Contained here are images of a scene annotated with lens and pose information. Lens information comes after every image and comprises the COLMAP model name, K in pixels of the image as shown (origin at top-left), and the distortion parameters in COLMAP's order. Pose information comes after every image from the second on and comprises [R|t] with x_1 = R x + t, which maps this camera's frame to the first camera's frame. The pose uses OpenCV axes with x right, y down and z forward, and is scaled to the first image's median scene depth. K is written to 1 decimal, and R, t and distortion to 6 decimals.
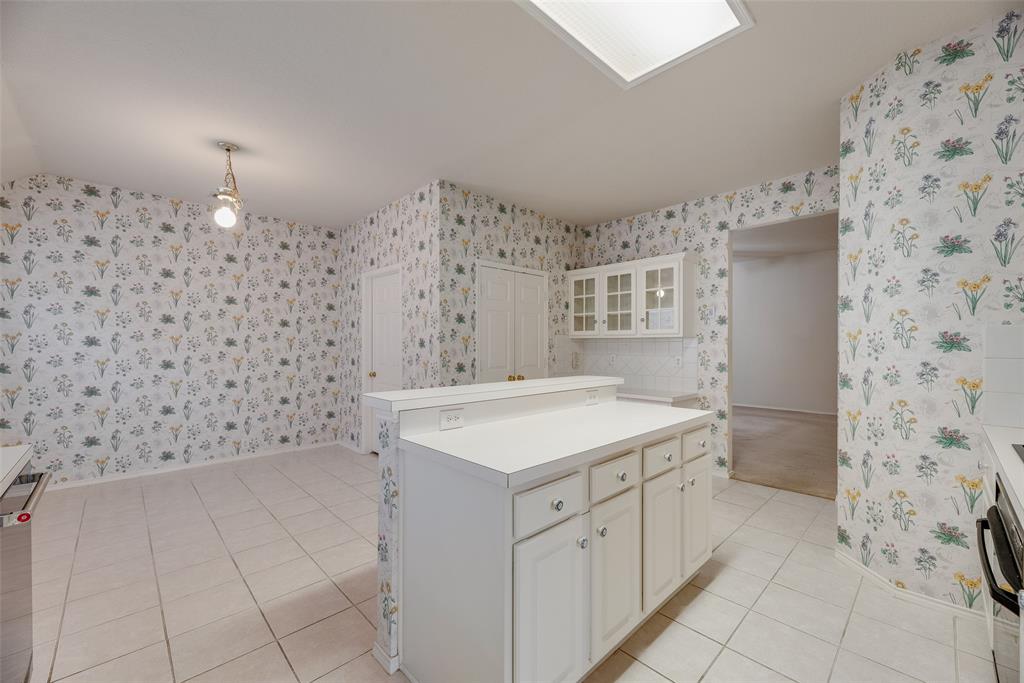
lens RADIAL K [[413.1, 0, 511.9], [0, 413.1, 343.8], [0, 0, 1]] dist [0.002824, -0.000103]
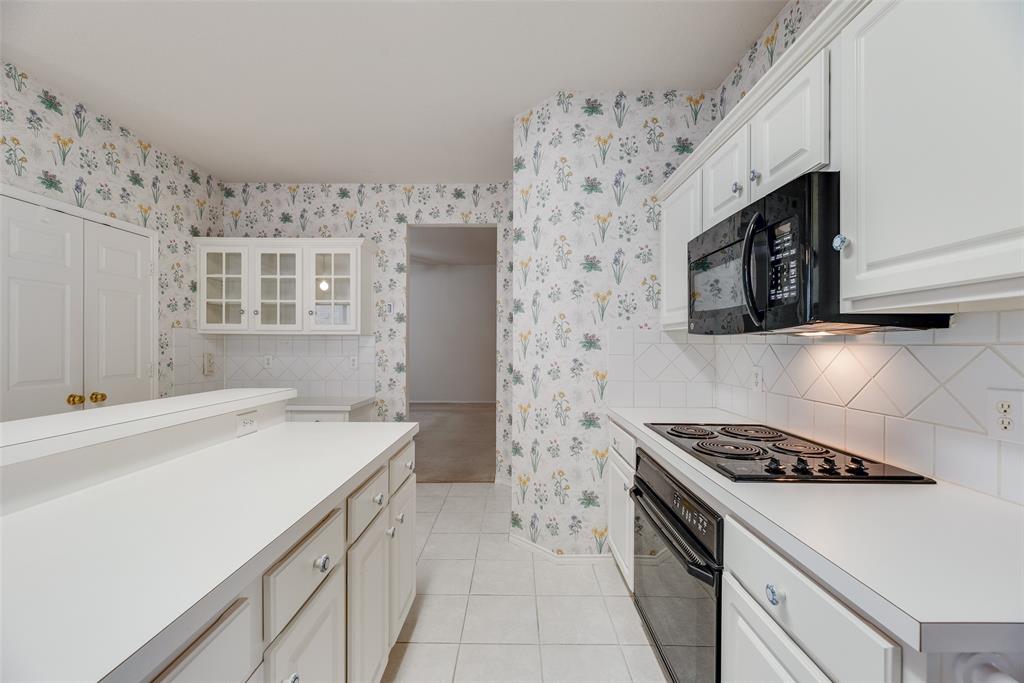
lens RADIAL K [[413.1, 0, 515.2], [0, 413.1, 346.5], [0, 0, 1]] dist [0.002824, -0.000103]
pose [[0.696723, -0.000724, 0.717340, 0.014208], [-0.005807, 0.999961, 0.006648, 0.001055], [-0.717317, -0.008797, 0.696691, 0.172212]]
